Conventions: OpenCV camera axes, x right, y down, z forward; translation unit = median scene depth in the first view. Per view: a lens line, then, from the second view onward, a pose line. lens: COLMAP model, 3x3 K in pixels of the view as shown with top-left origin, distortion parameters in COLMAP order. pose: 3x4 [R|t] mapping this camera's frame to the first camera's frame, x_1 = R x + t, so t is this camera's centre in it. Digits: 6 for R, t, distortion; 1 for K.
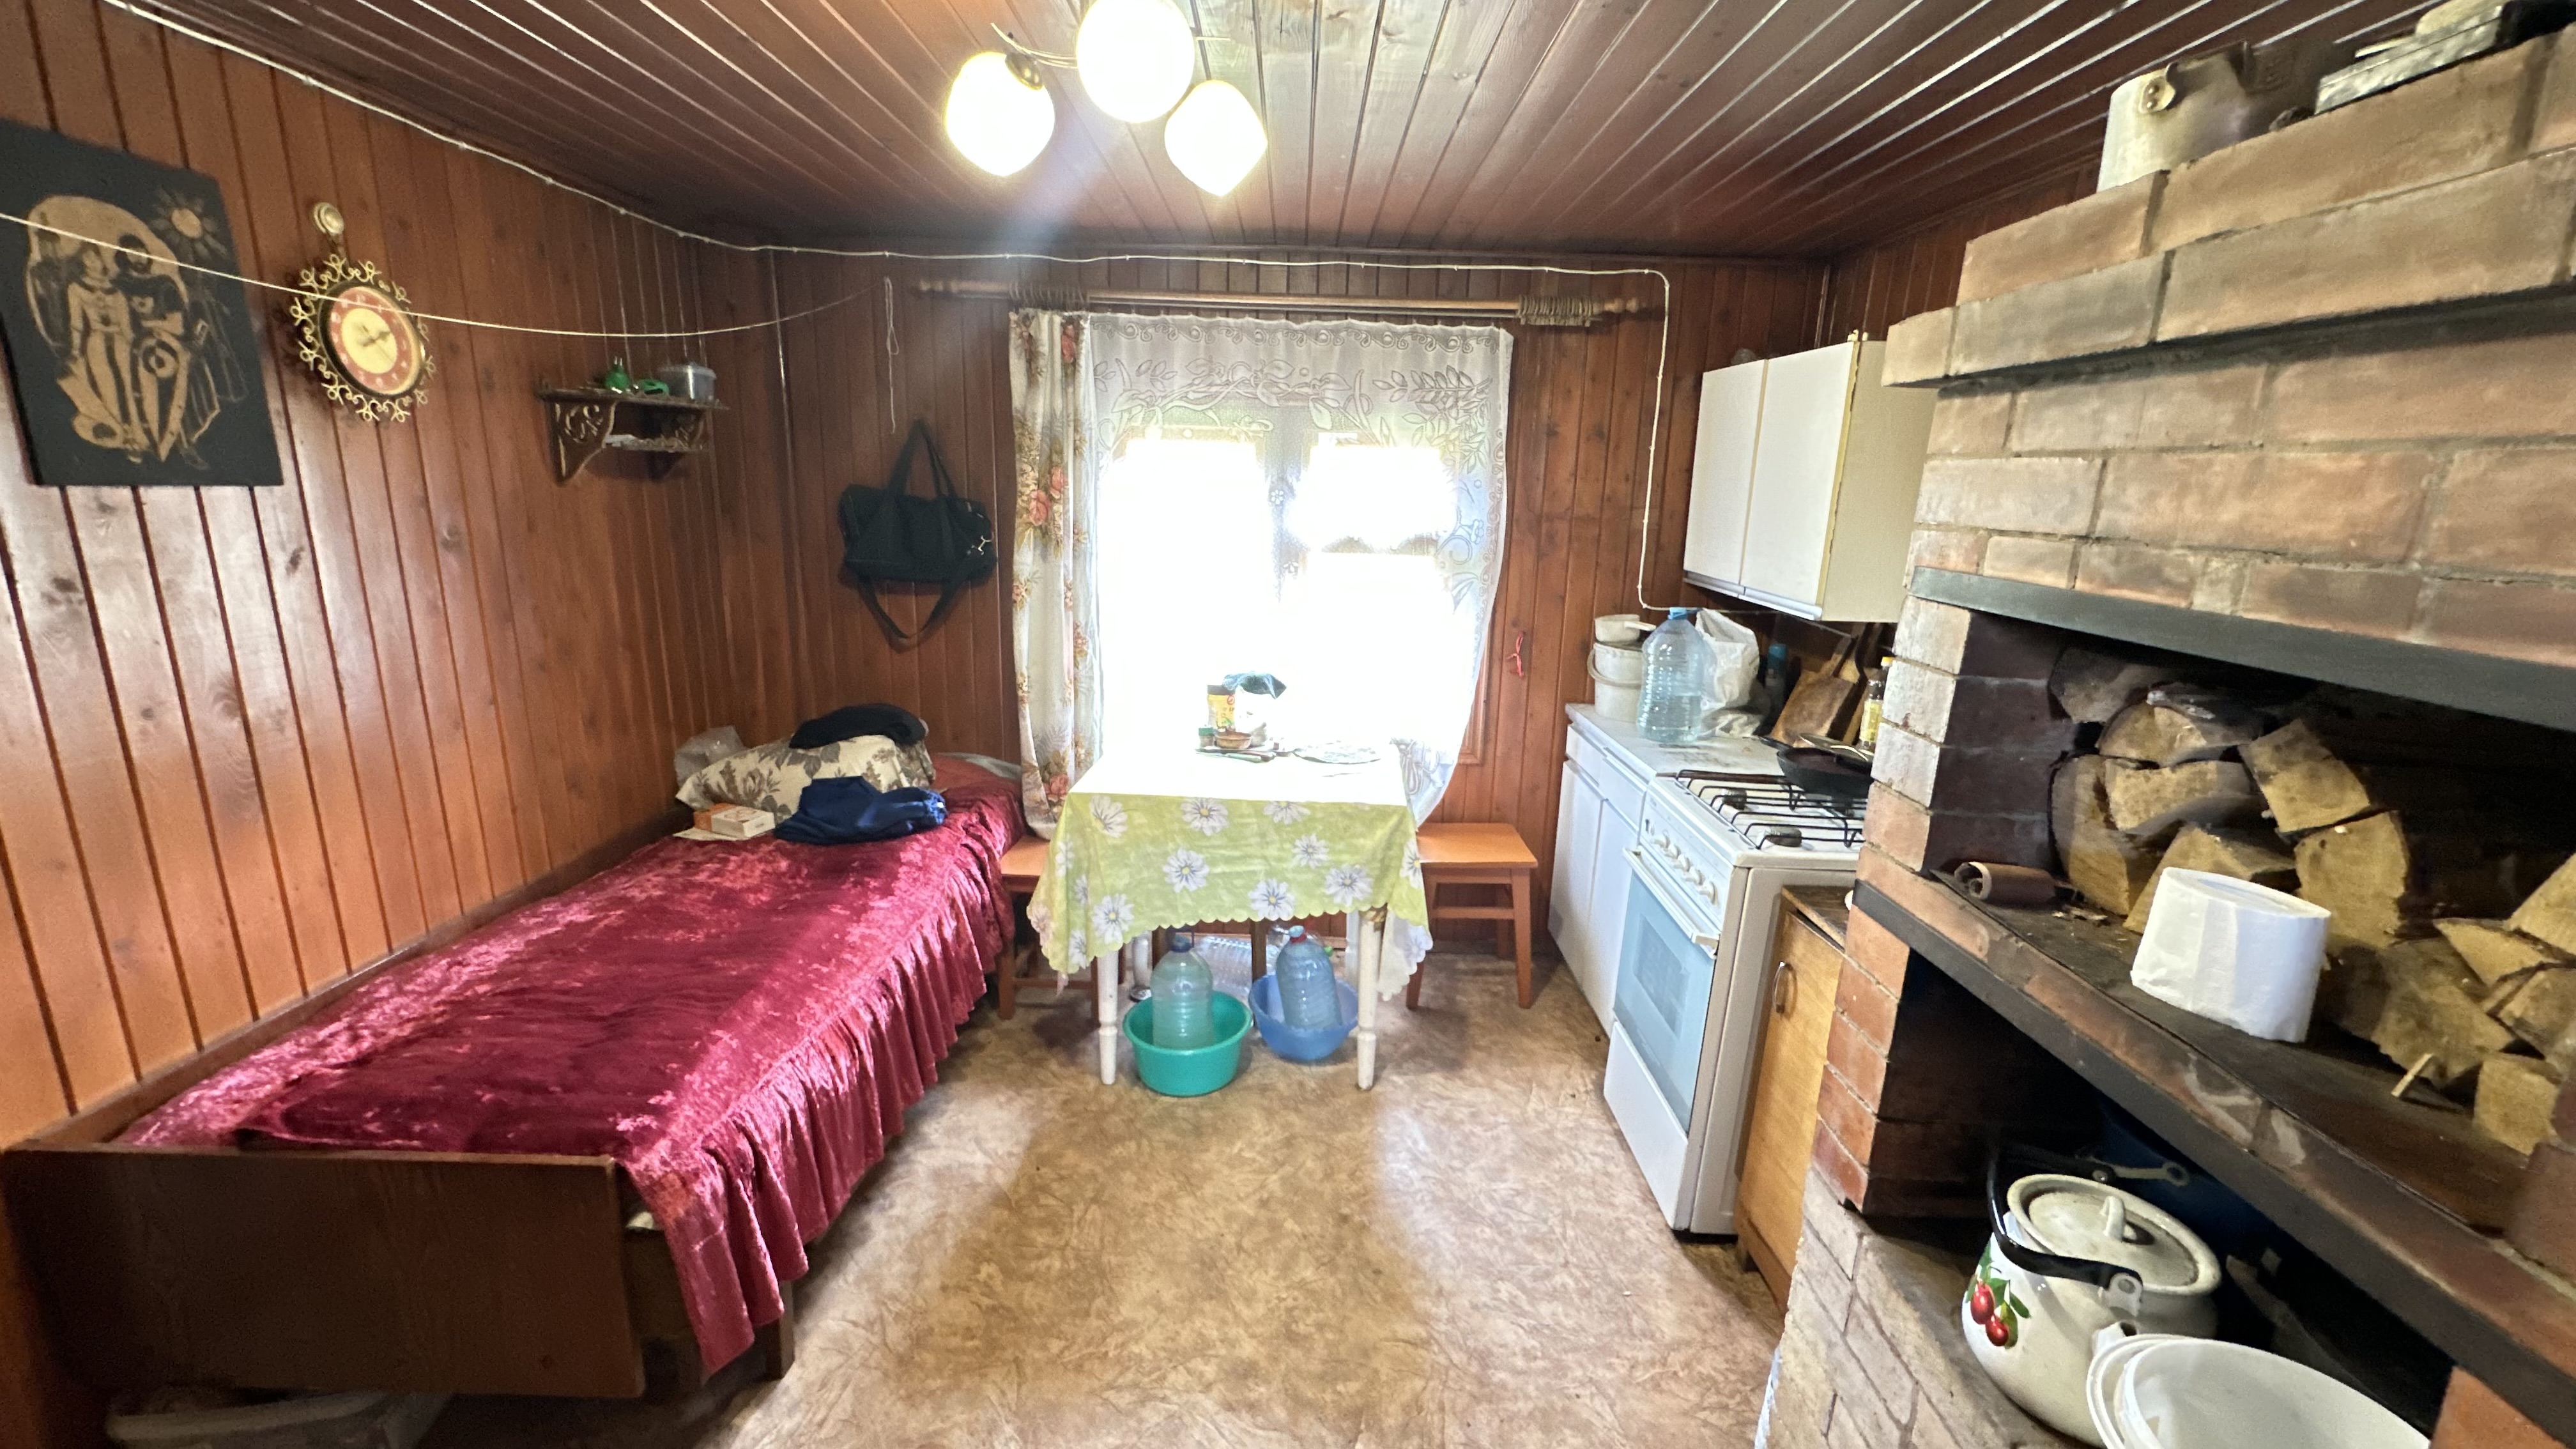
lens RADIAL K [[1038.8, 0, 1293.7], [0, 1038.8, 731.7], [0, 0, 1]] dist [0.003216, -0.000011]
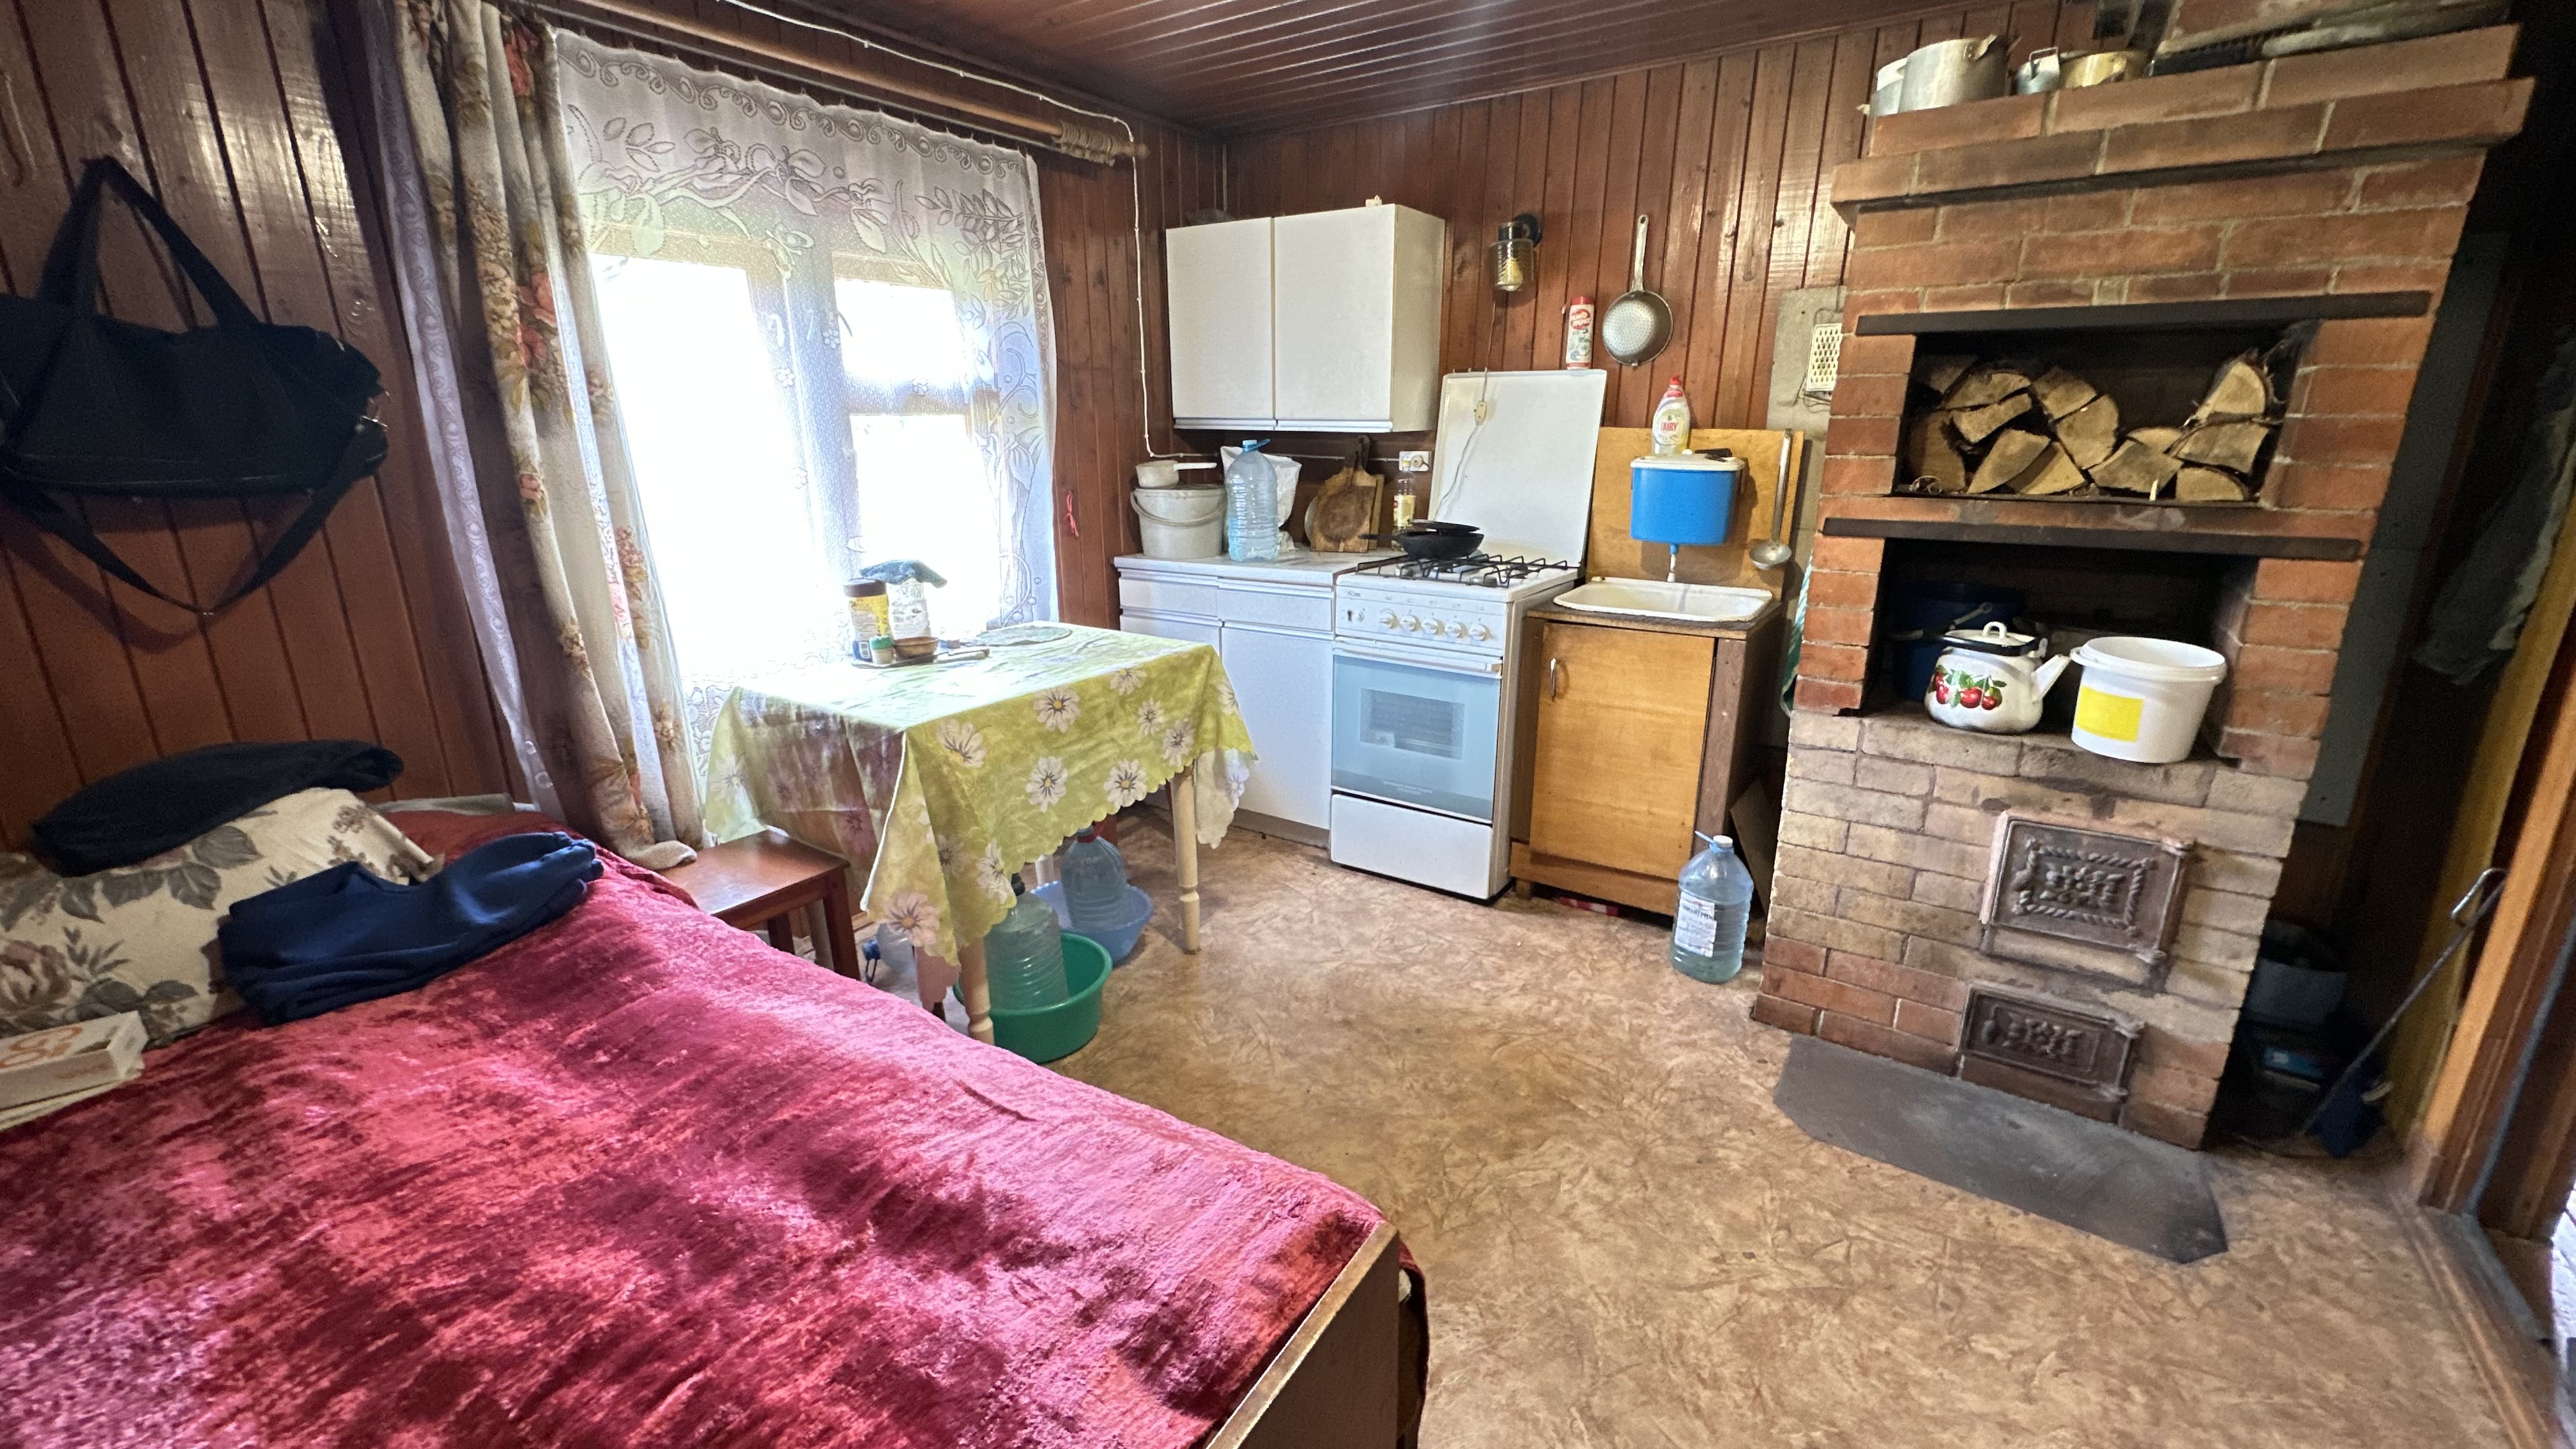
lens RADIAL K [[1038.8, 0, 1299.7], [0, 1038.8, 721.5], [0, 0, 1]] dist [0.003216, -0.000011]
pose [[0.546603, -0.270251, 0.792584, -0.630019], [0.223678, 0.959221, 0.172810, -0.009685], [-0.806965, 0.082825, 0.584762, 0.353760]]
